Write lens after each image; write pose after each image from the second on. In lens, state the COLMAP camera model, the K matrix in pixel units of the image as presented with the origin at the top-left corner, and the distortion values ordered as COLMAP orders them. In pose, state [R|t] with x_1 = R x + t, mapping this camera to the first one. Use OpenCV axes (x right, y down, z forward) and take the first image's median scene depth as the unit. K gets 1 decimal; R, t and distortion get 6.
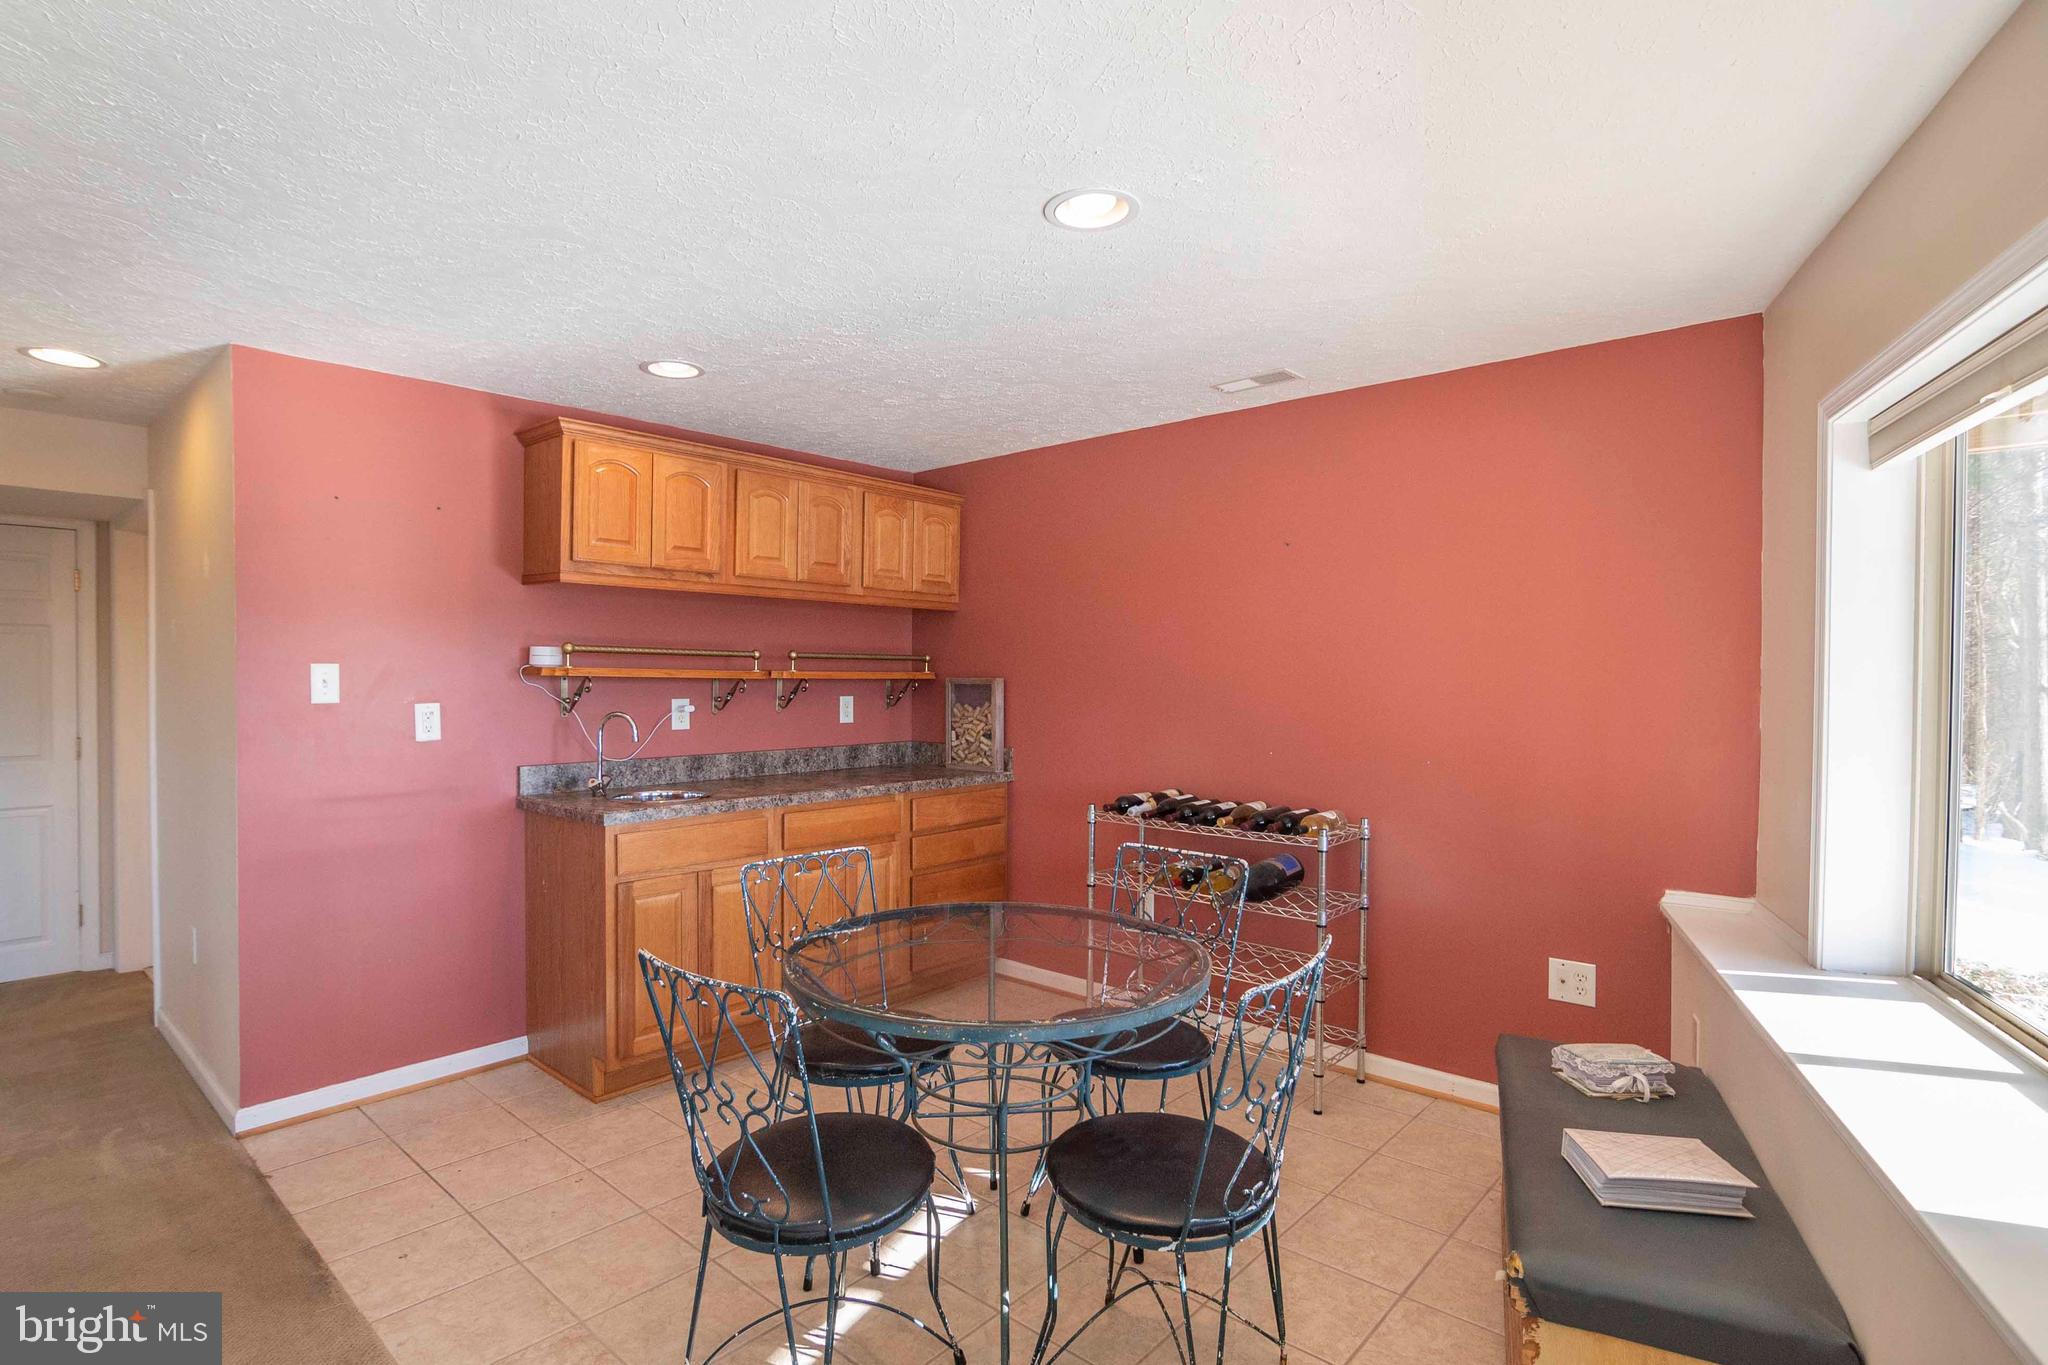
lens RADIAL K [[1006.0, 0, 1002.1], [0, 1006.0, 679.8], [0, 0, 1]] dist [-0.032459, 0.007759]
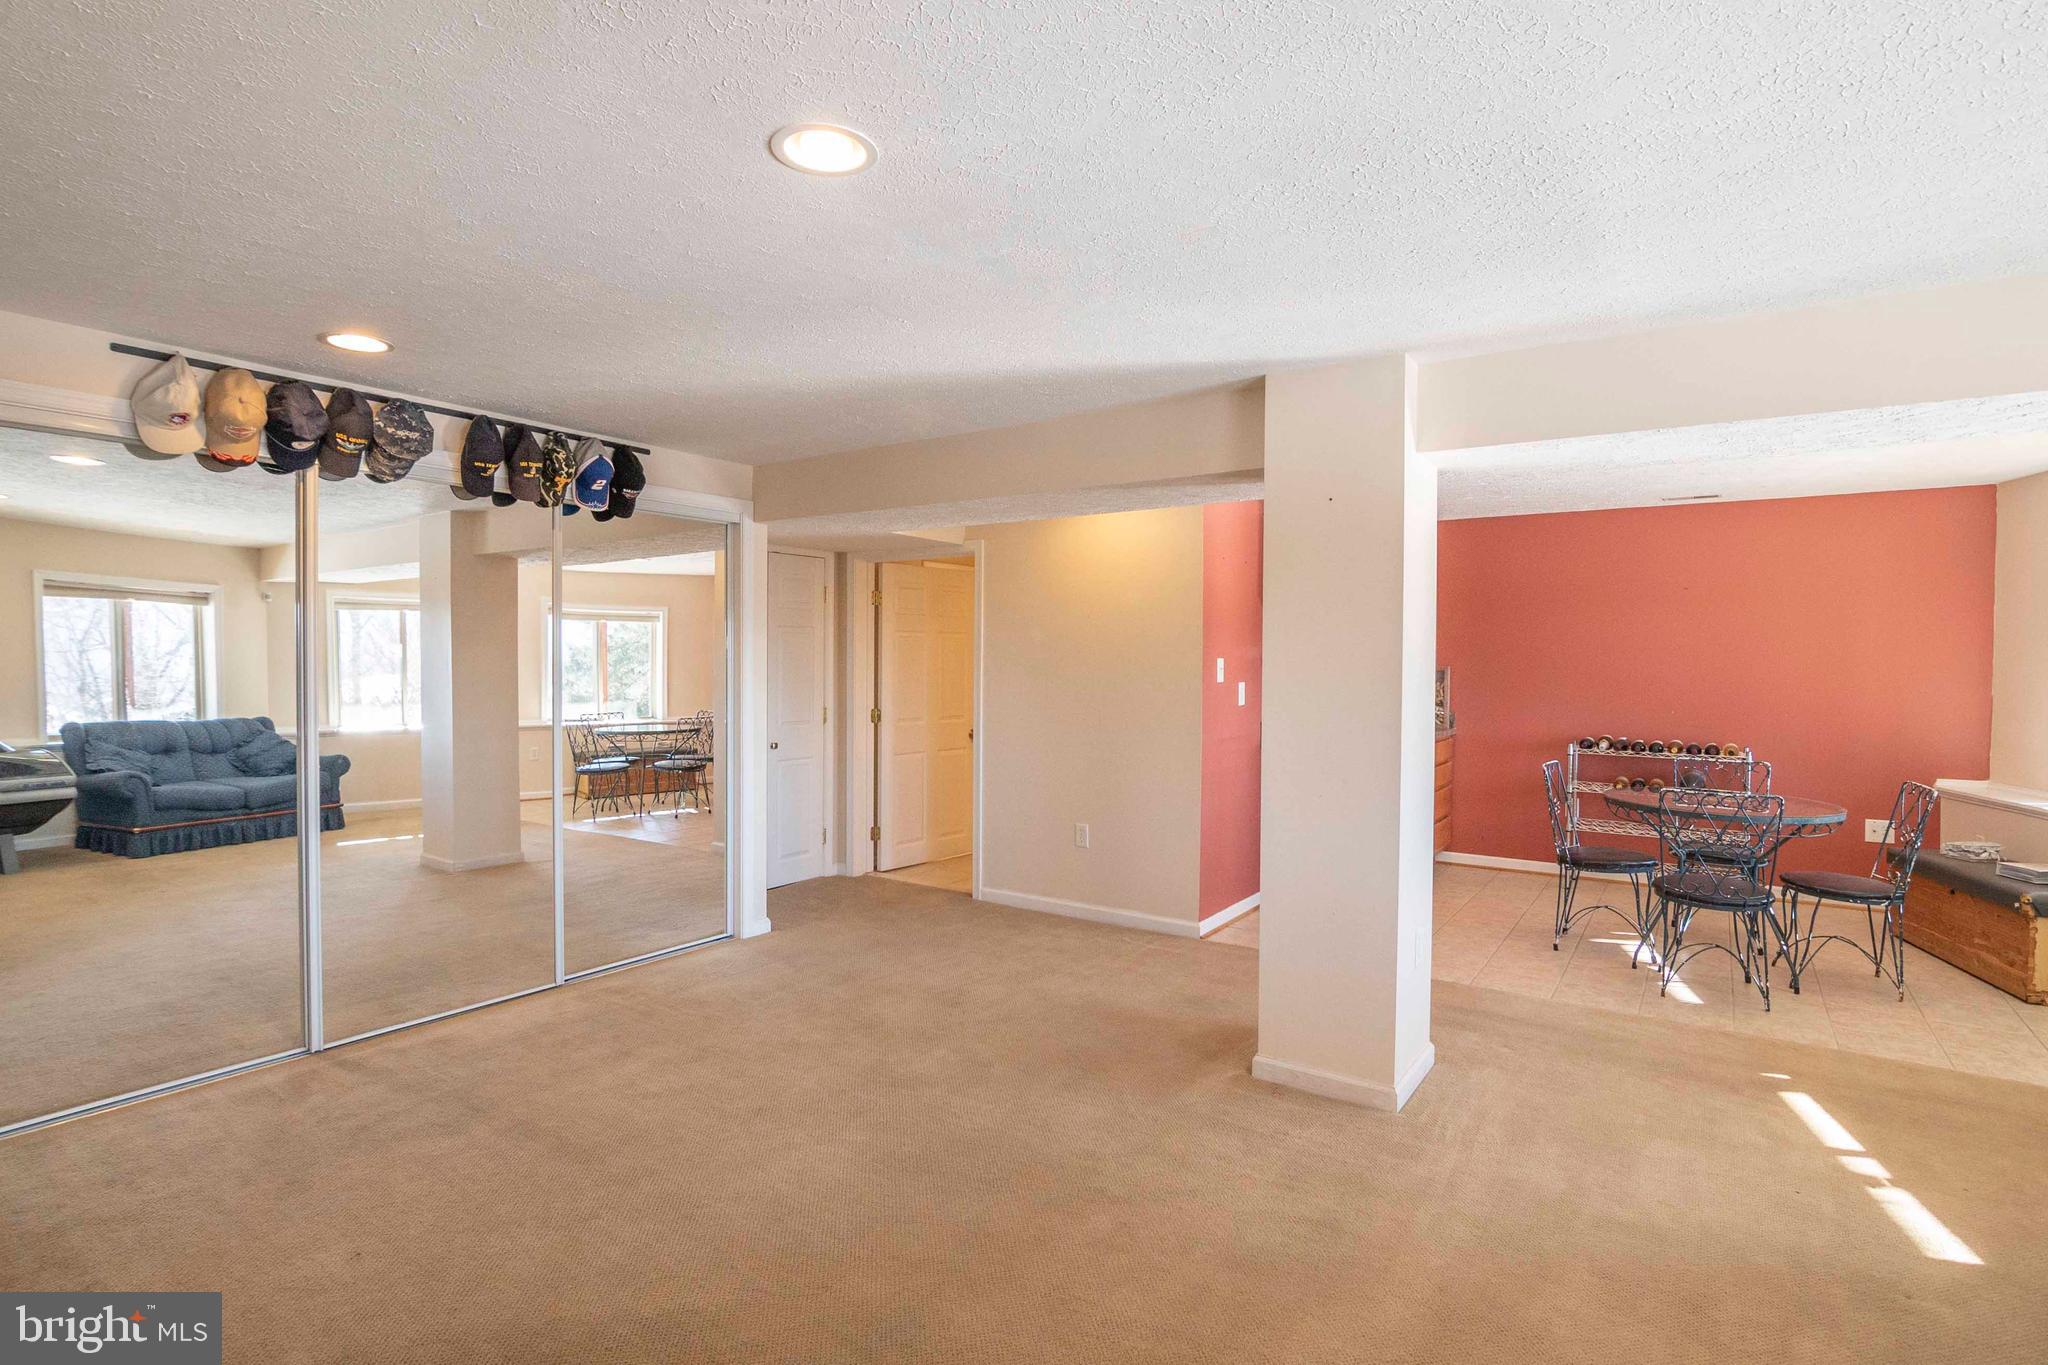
lens RADIAL K [[1006.0, 0, 1002.1], [0, 1006.0, 679.8], [0, 0, 1]] dist [-0.032459, 0.007759]
pose [[0.994079, -0.001747, 0.108648, -1.237559], [-0.000500, 0.999787, 0.020656, -0.014789], [-0.108660, -0.020589, 0.993866, -0.632811]]
